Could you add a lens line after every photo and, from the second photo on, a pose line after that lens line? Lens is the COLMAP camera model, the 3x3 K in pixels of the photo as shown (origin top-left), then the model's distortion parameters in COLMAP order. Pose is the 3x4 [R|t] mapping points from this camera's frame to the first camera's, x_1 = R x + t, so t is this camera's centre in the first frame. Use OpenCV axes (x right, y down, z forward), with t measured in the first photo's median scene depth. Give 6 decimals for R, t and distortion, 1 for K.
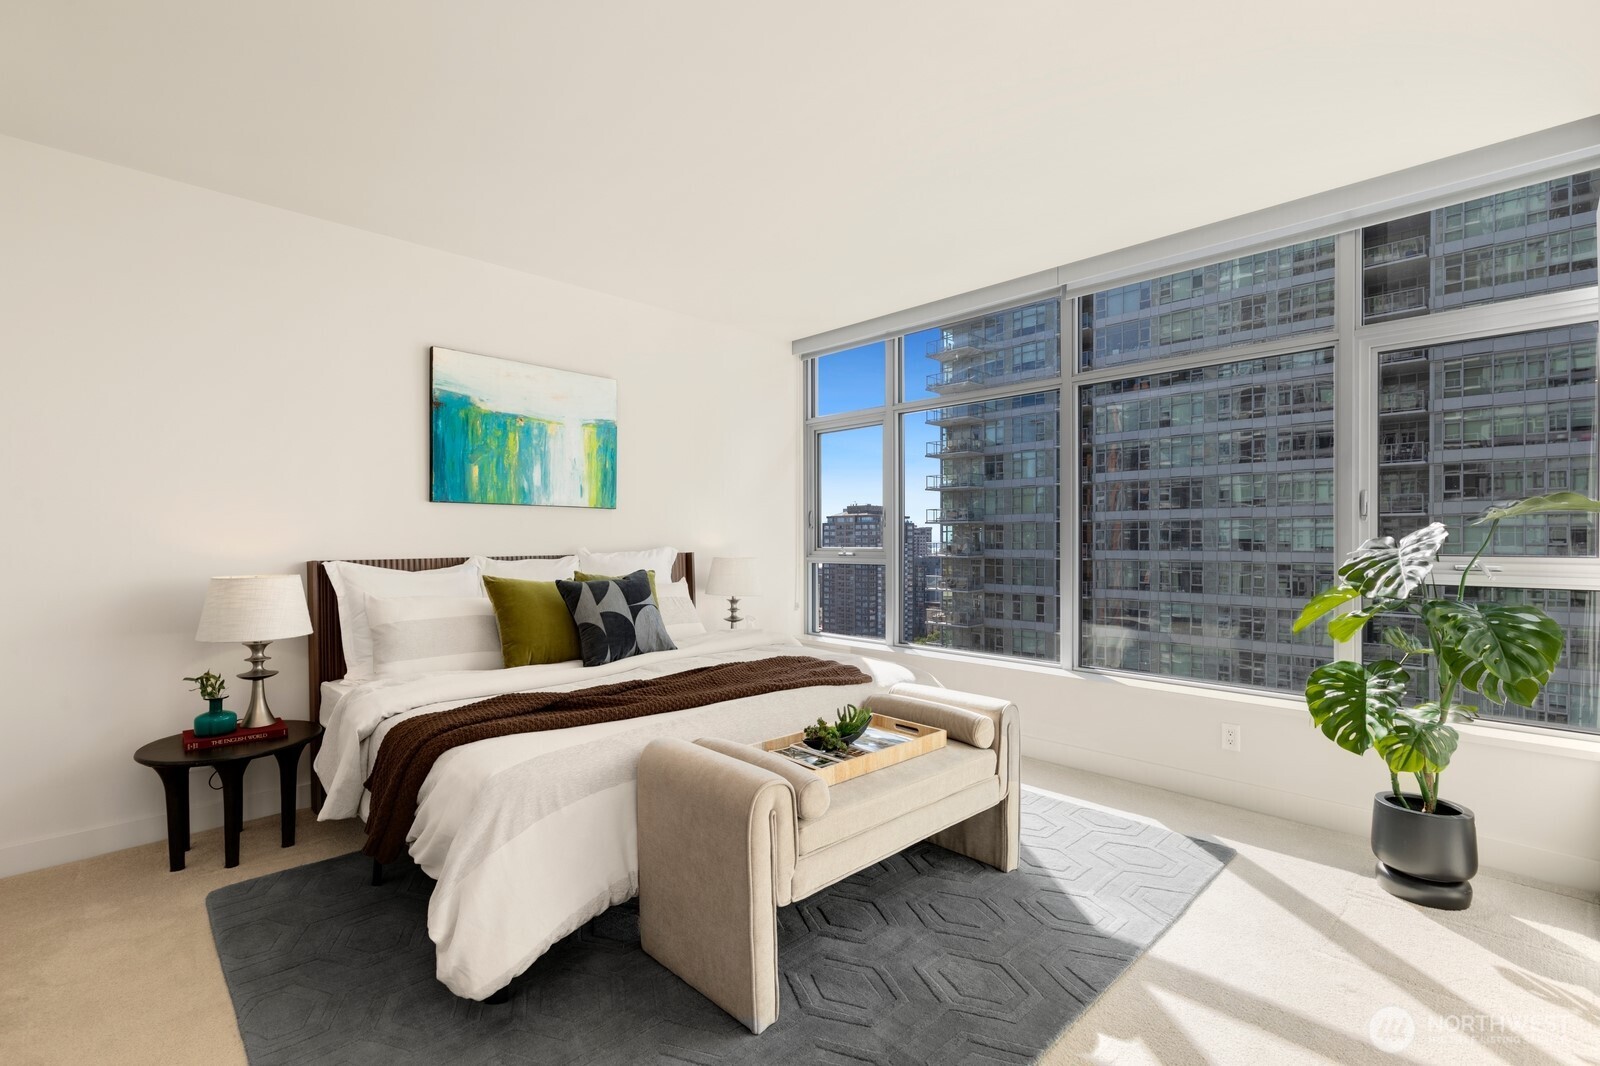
lens RADIAL K [[721.5, 0, 792.8], [0, 721.5, 536.5], [0, 0, 1]] dist [0.004851, -0.000641]
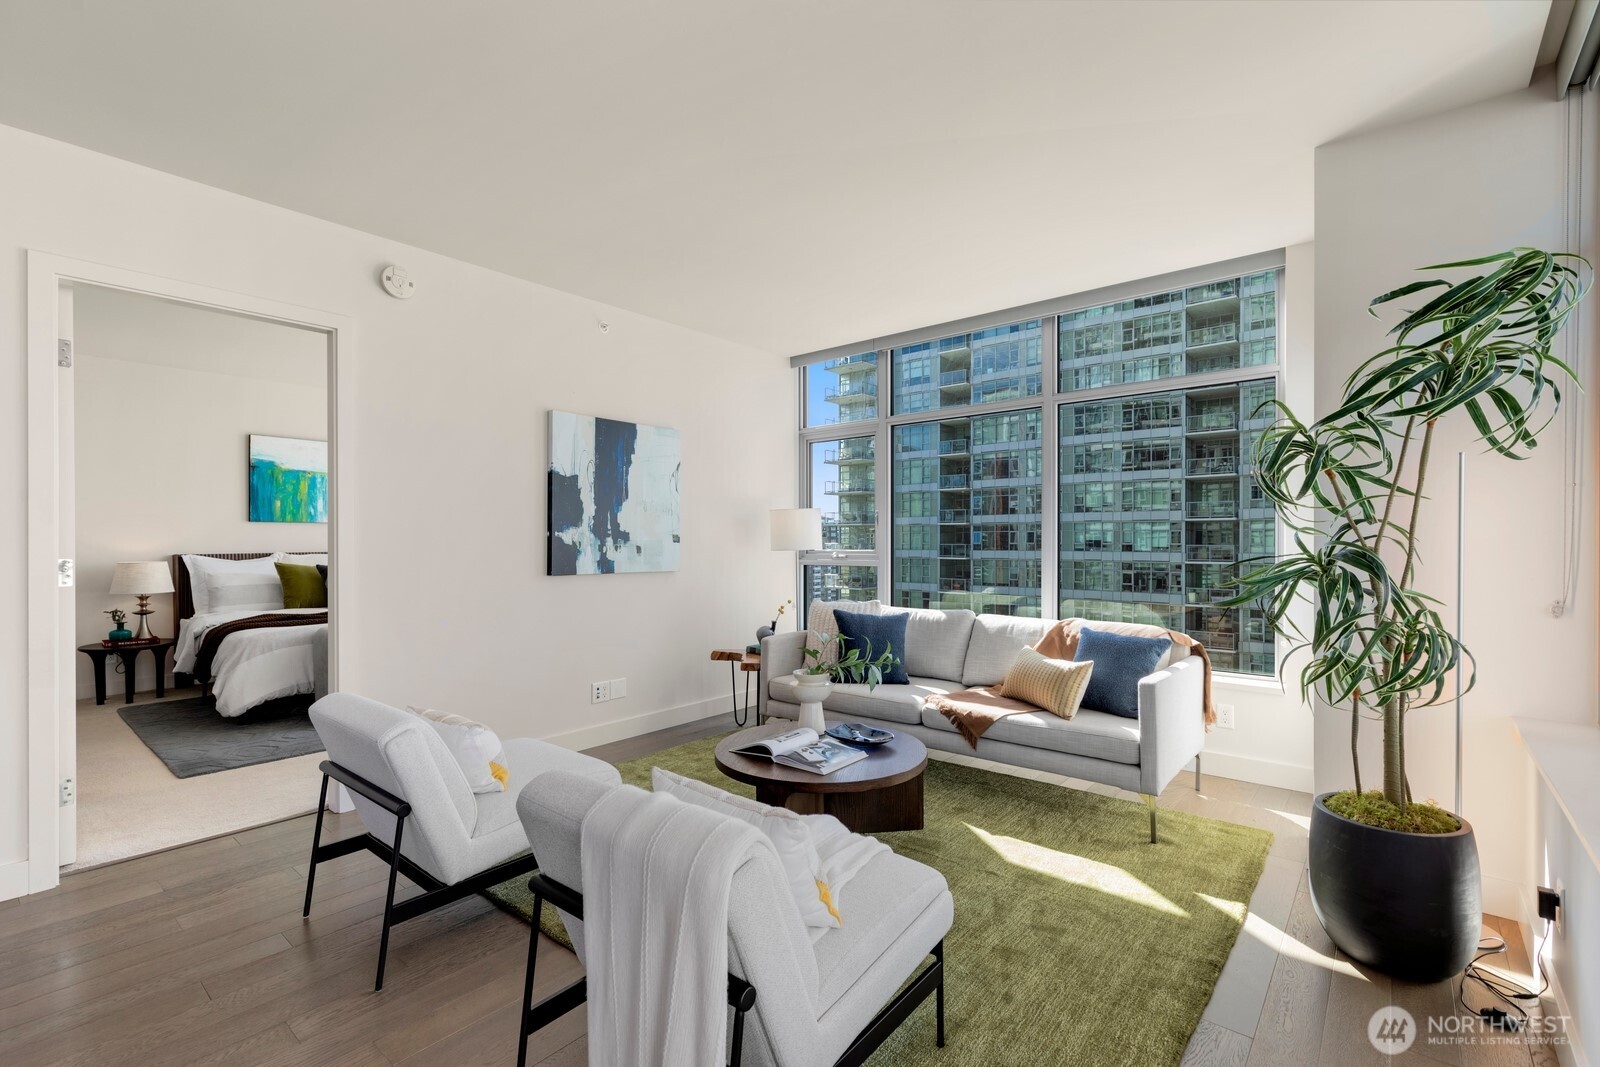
lens RADIAL K [[721.5, 0, 798.3], [0, 721.5, 534.6], [0, 0, 1]] dist [0.004851, -0.000641]
pose [[0.995567, 0.000947, 0.094049, 0.782226], [-0.000594, 0.999993, -0.003783, -0.011435], [-0.094052, 0.003710, 0.995560, -1.041160]]
